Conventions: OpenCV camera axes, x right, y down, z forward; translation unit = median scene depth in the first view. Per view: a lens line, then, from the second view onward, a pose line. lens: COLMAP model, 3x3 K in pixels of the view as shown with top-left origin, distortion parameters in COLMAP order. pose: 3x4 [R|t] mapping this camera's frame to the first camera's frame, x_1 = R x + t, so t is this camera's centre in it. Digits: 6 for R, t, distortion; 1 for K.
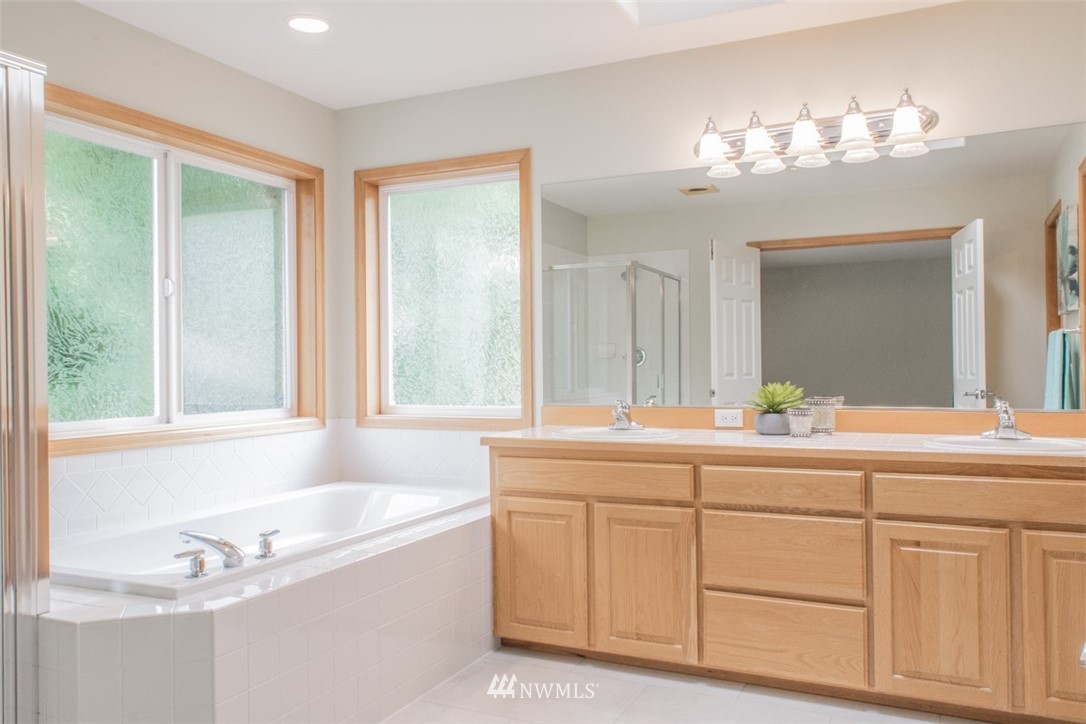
lens RADIAL K [[824.3, 0, 547.3], [0, 824.3, 366.4], [0, 0, 1]] dist [0.005228, 0.012873]
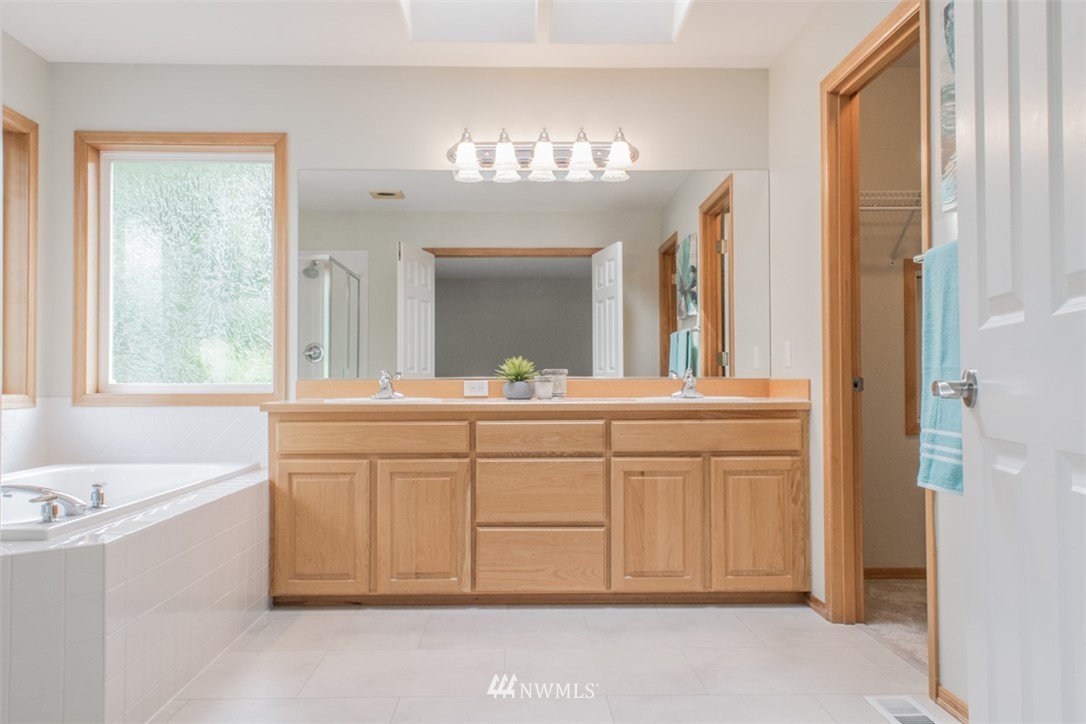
lens RADIAL K [[824.3, 0, 541.5], [0, 824.3, 362.3], [0, 0, 1]] dist [0.005228, 0.012873]
pose [[0.897689, 0.015526, 0.440356, -0.219114], [-0.006112, 0.999722, -0.022788, 0.054951], [-0.440587, 0.017765, 0.897534, -0.086366]]
